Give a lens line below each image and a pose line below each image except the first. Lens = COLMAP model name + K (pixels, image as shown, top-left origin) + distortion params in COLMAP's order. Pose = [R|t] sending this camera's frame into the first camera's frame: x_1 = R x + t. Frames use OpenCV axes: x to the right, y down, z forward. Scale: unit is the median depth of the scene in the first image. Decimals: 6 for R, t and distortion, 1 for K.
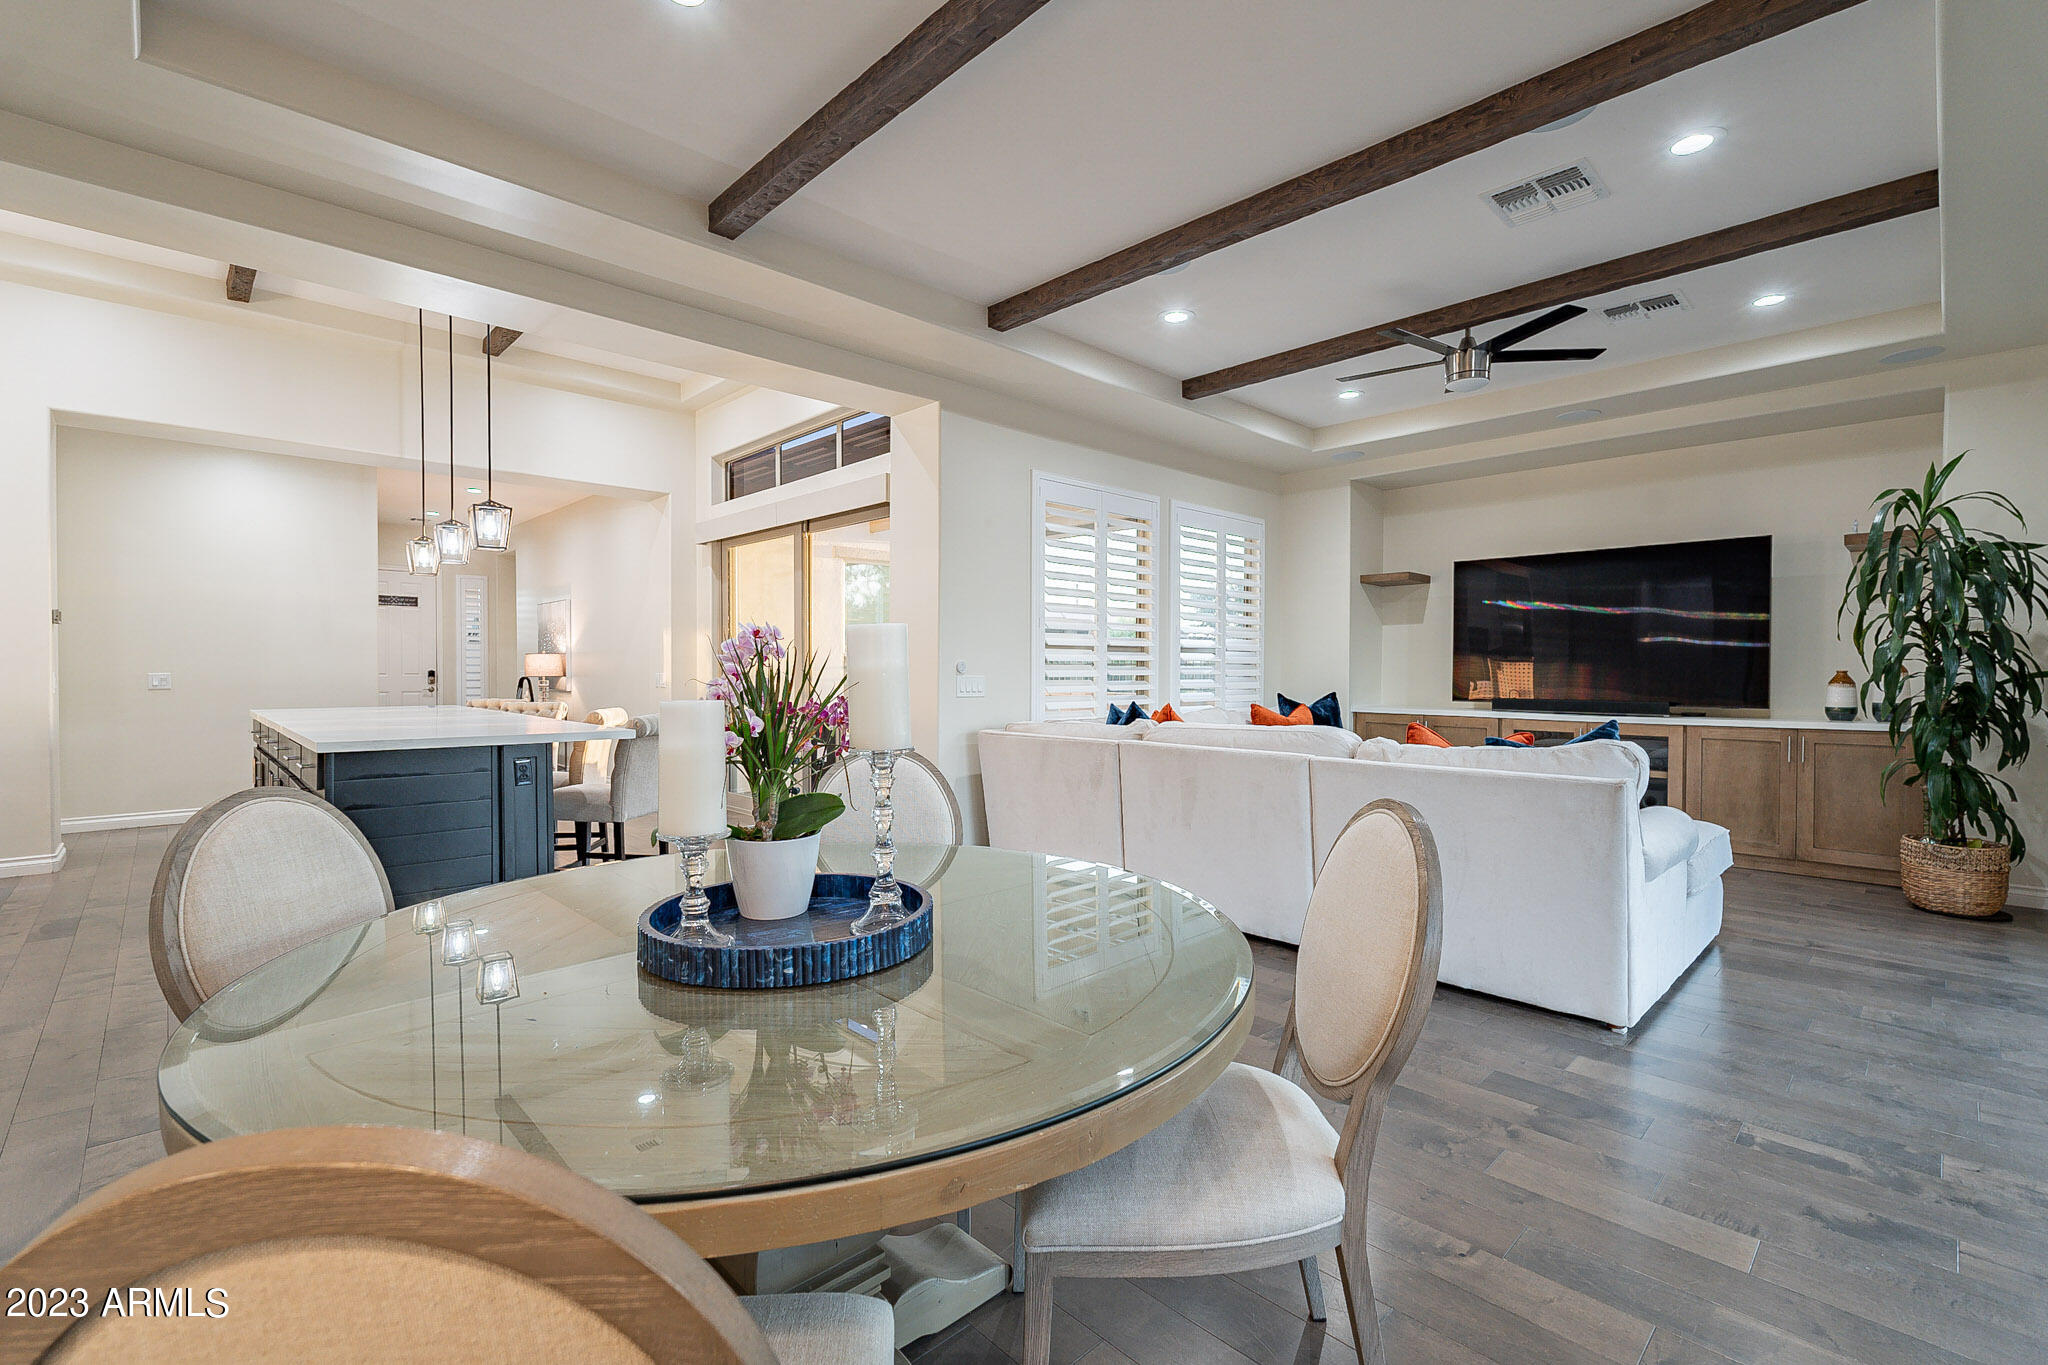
lens RADIAL K [[901.2, 0, 1028.4], [0, 901.2, 685.8], [0, 0, 1]] dist [-0.000087, -0.000286]
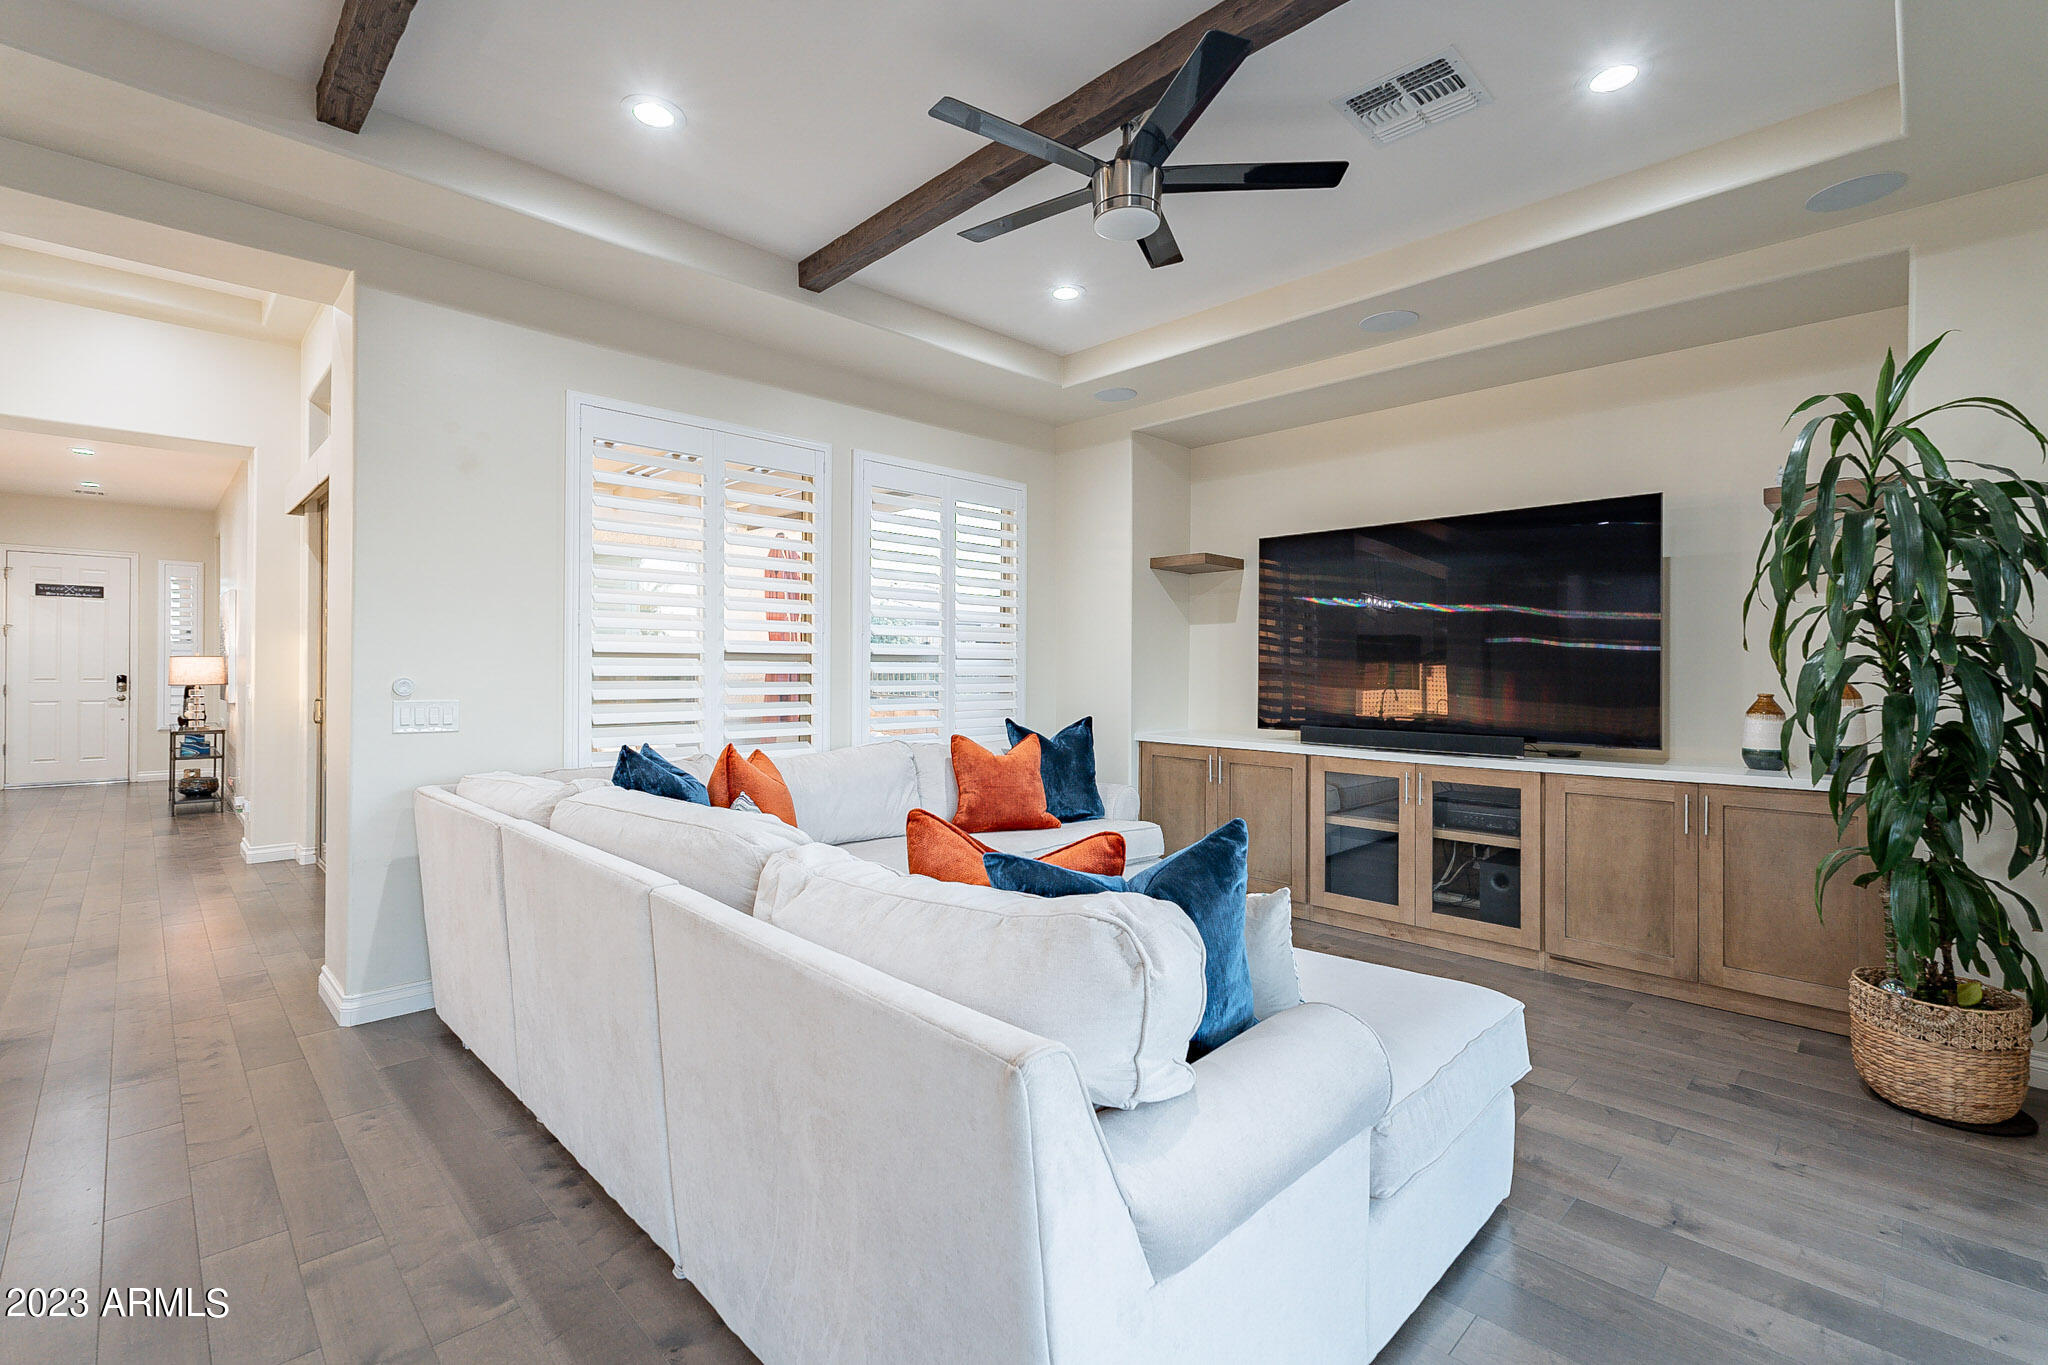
lens RADIAL K [[906.3, 0, 1026.2], [0, 906.3, 669.0], [0, 0, 1]] dist [-0.000789, 0.000037]
pose [[0.999898, 0.002730, 0.014042, 0.418562], [-0.002463, 0.999816, -0.019017, -0.025841], [-0.014091, 0.018980, 0.999721, 0.407297]]
